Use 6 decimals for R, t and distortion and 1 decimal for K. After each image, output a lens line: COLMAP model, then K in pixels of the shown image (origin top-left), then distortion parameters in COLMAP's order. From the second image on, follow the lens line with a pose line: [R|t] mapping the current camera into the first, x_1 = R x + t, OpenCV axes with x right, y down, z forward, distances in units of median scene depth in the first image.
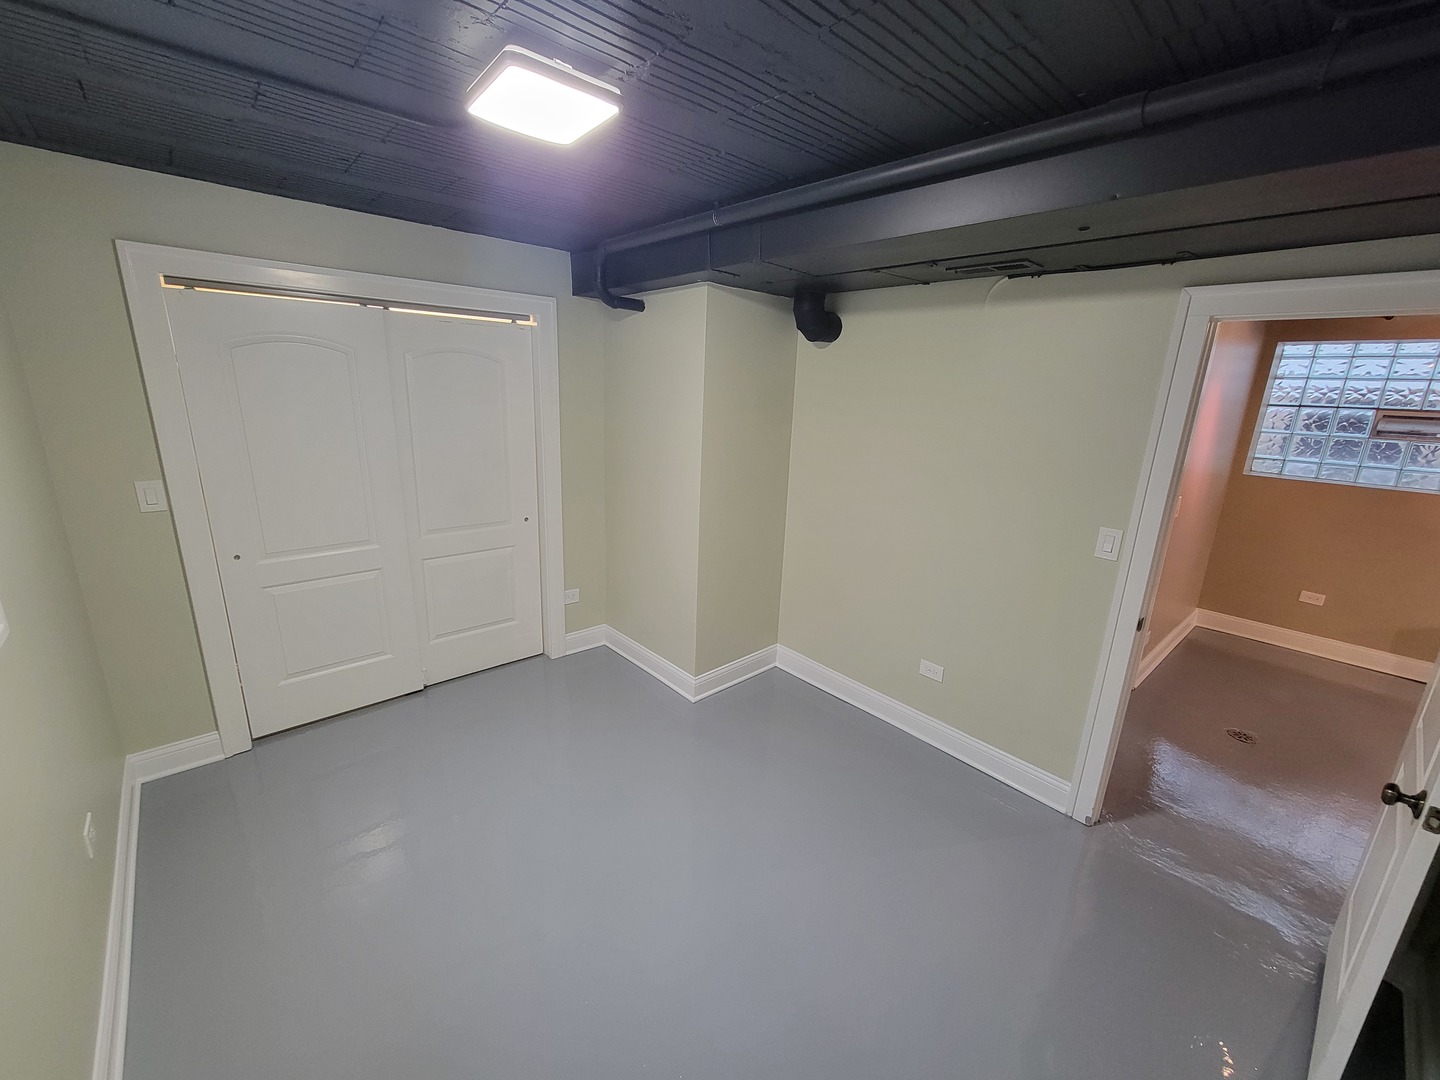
lens RADIAL K [[586.8, 0, 716.4], [0, 586.8, 538.9], [0, 0, 1]] dist [-0.004910, 0.000118]
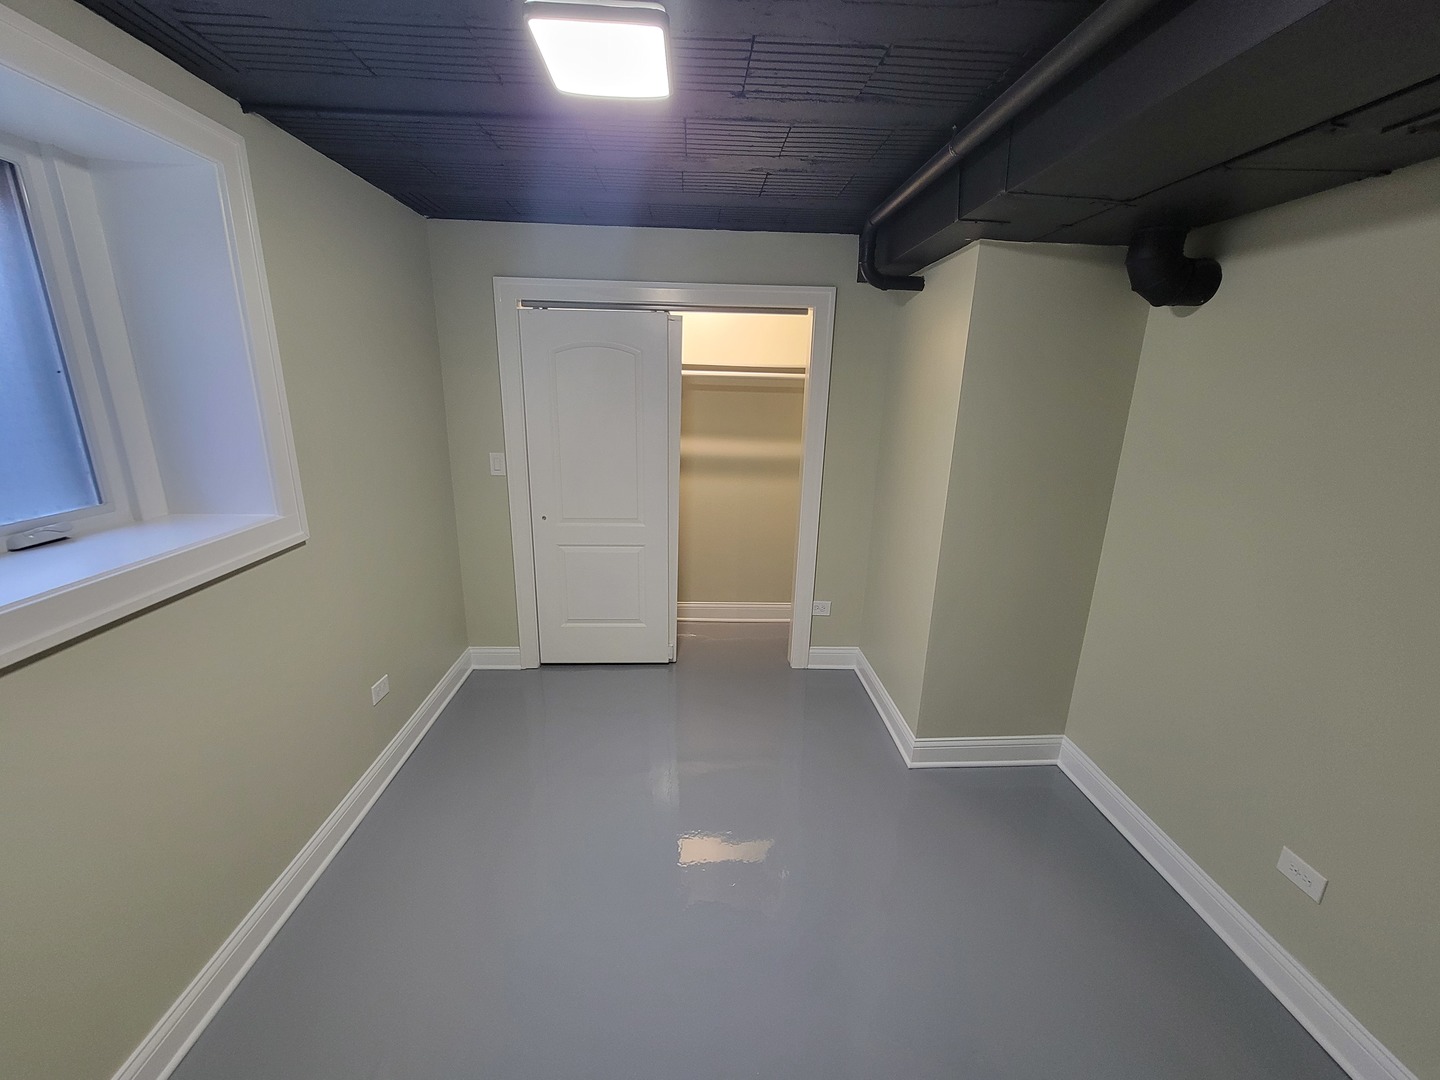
lens RADIAL K [[589.8, 0, 716.0], [0, 589.8, 542.1], [0, 0, 1]] dist [-0.007071, 0.003400]
pose [[0.772893, 0.149017, -0.616790, 0.229798], [-0.154768, 0.986948, 0.044510, -0.026669], [0.615373, 0.061058, 0.785868, 0.190131]]
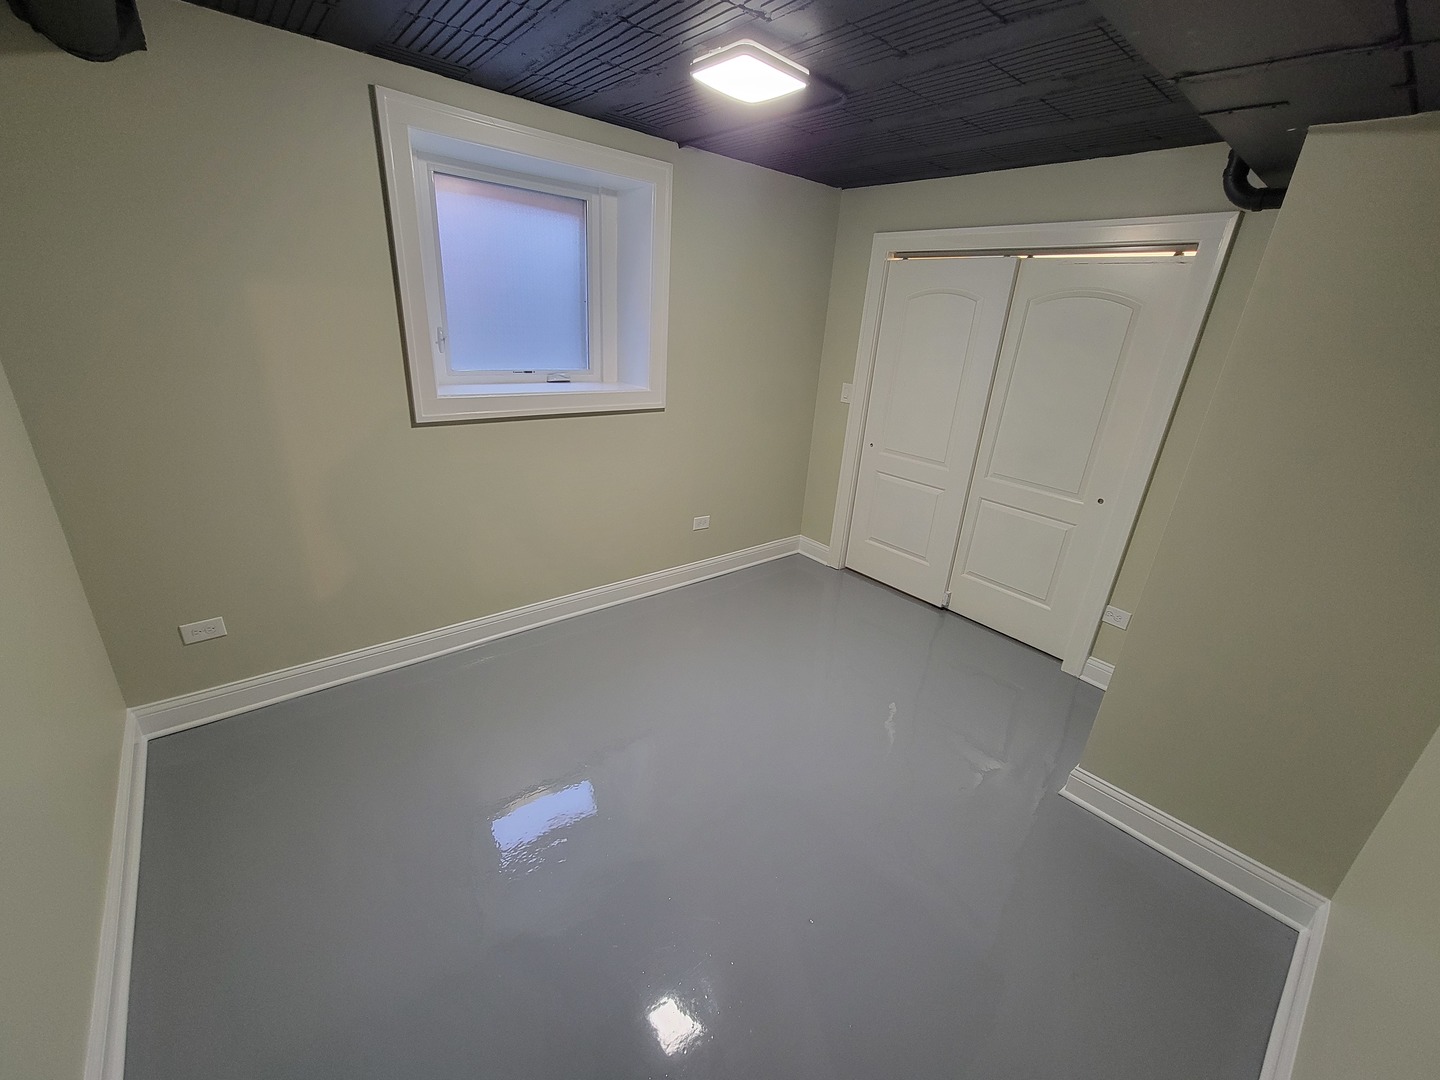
lens RADIAL K [[586.3, 0, 720.0], [0, 586.3, 540.0], [0, 0, 1]] dist [-0.003260, 0.000110]
pose [[-0.032592, 0.324529, -0.945314, 0.579997], [-0.316871, 0.893669, 0.317724, -0.089271], [0.947909, 0.309898, 0.073707, 0.516339]]
